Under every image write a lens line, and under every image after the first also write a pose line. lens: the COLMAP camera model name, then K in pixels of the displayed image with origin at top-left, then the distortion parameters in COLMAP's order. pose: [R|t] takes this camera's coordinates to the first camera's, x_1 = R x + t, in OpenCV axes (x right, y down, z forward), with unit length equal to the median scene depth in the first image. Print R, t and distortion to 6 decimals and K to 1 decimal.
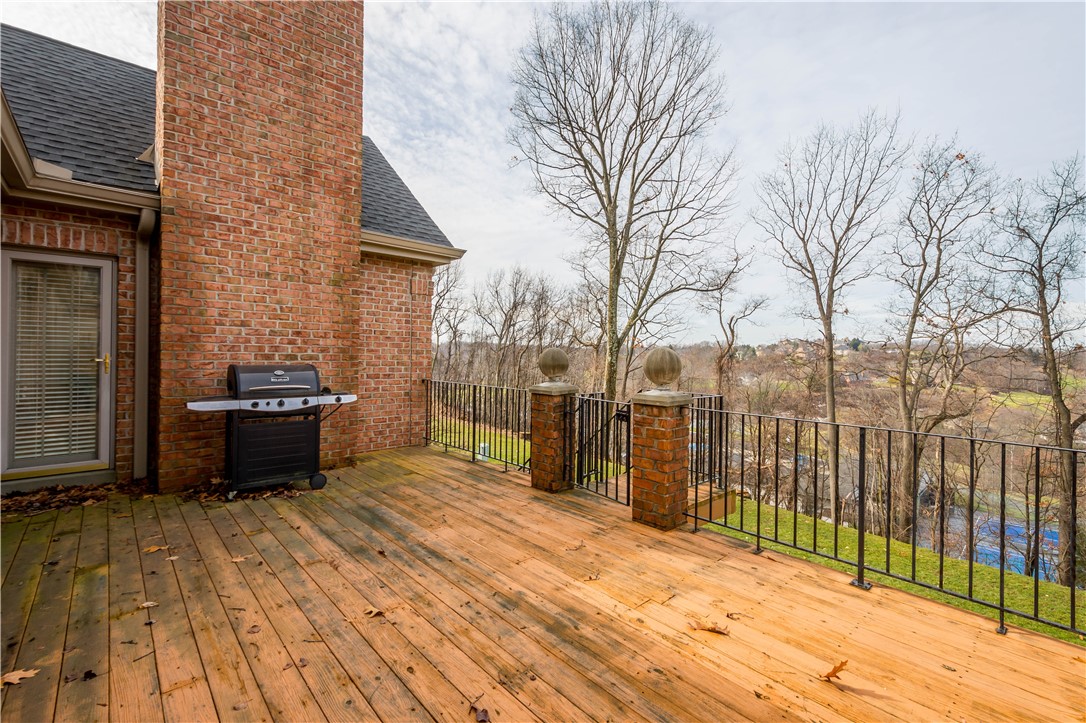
lens RADIAL K [[476.8, 0, 540.6], [0, 476.8, 363.8], [0, 0, 1]] dist [0.002503, -0.000574]
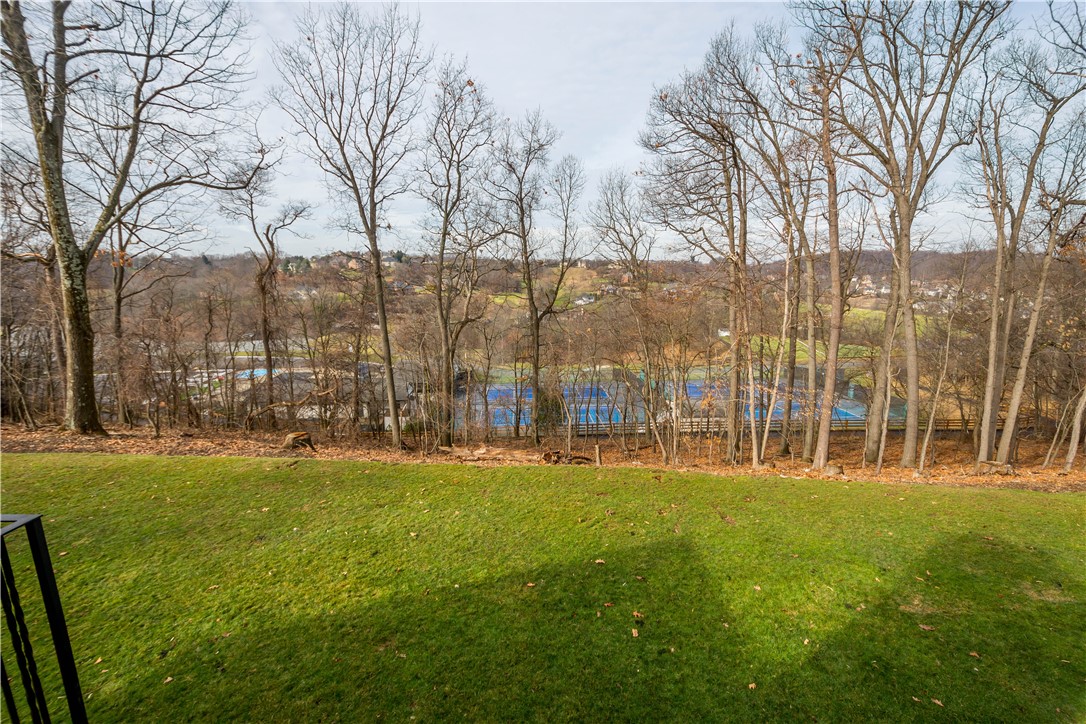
lens RADIAL K [[476.8, 0, 540.6], [0, 476.8, 364.3], [0, 0, 1]] dist [0.002503, -0.000574]
pose [[0.649274, -0.161731, 0.743159, 0.064886], [0.022814, 0.980831, 0.193523, -0.014074], [-0.760212, -0.108695, 0.640518, 0.098086]]
